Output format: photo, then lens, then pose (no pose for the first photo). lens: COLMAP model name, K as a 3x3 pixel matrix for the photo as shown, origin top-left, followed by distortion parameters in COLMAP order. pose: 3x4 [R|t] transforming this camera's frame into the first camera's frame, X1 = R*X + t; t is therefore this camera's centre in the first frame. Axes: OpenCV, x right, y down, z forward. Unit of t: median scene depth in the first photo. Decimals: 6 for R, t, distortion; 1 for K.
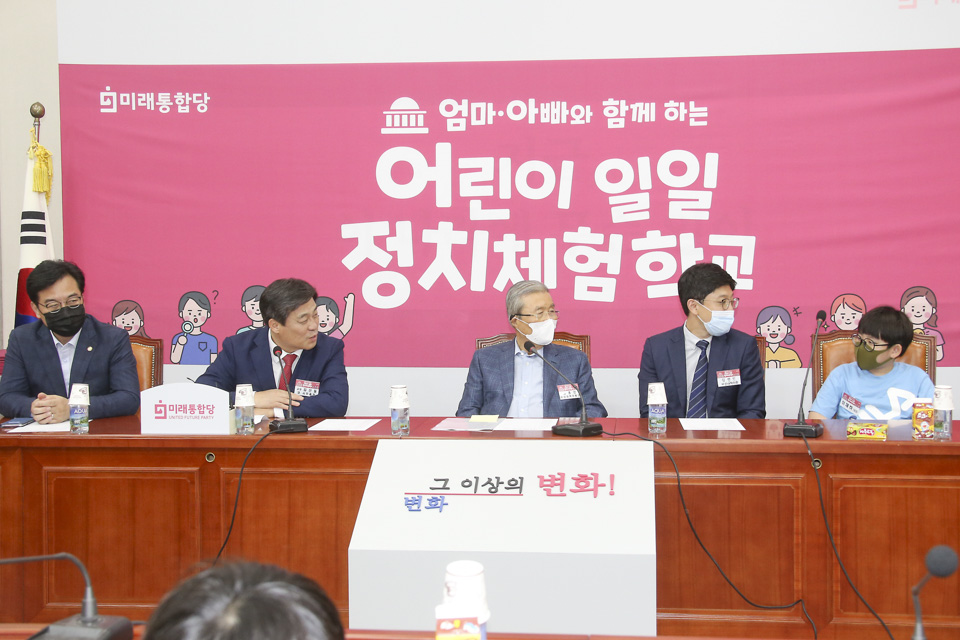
lens RADIAL K [[1182.9, 0, 515.9], [0, 1182.9, 310.5], [0, 0, 1]] dist [0.048230, 0.000000]
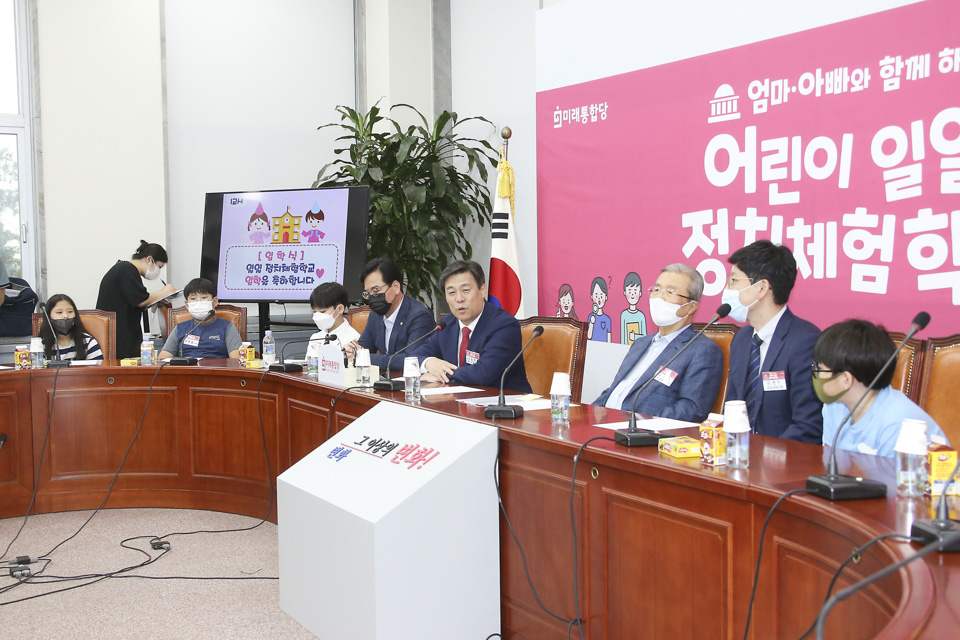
lens RADIAL K [[1182.9, 0, 509.8], [0, 1182.9, 310.7], [0, 0, 1]] dist [0.048230, 0.000000]
pose [[0.571710, 0.033276, -0.819780, 0.632063], [-0.024715, 0.999422, 0.023332, -0.008516], [0.820083, 0.006922, 0.572203, 0.284035]]
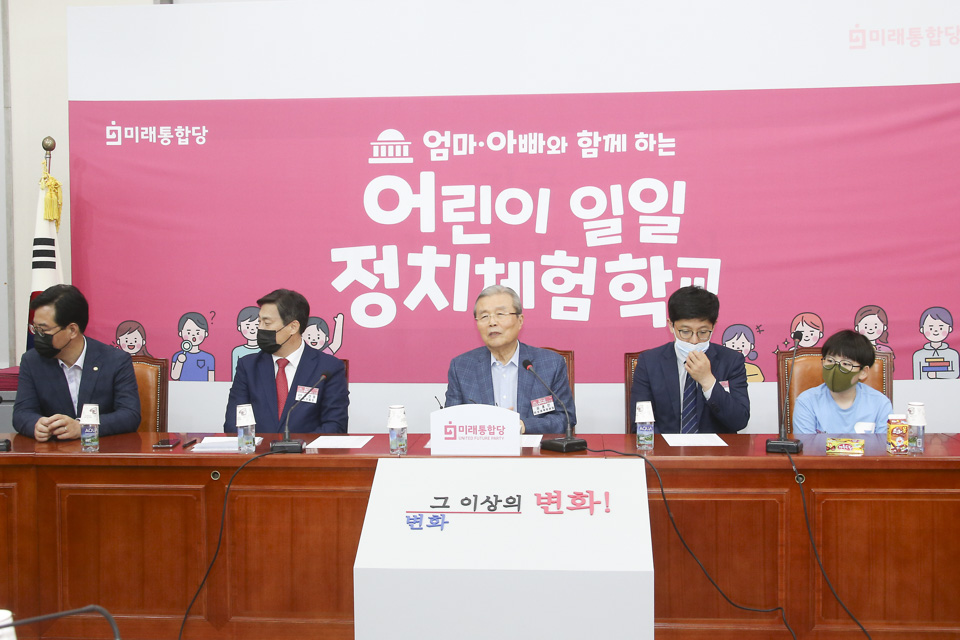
lens RADIAL K [[1060.7, 0, 486.6], [0, 1060.7, 314.3], [0, 0, 1]] dist [-0.030074, 0.000000]
pose [[0.999845, -0.003551, 0.017251, -0.024998], [0.003685, 0.999964, -0.007709, -0.006170], [-0.017223, 0.007771, 0.999821, 0.049656]]
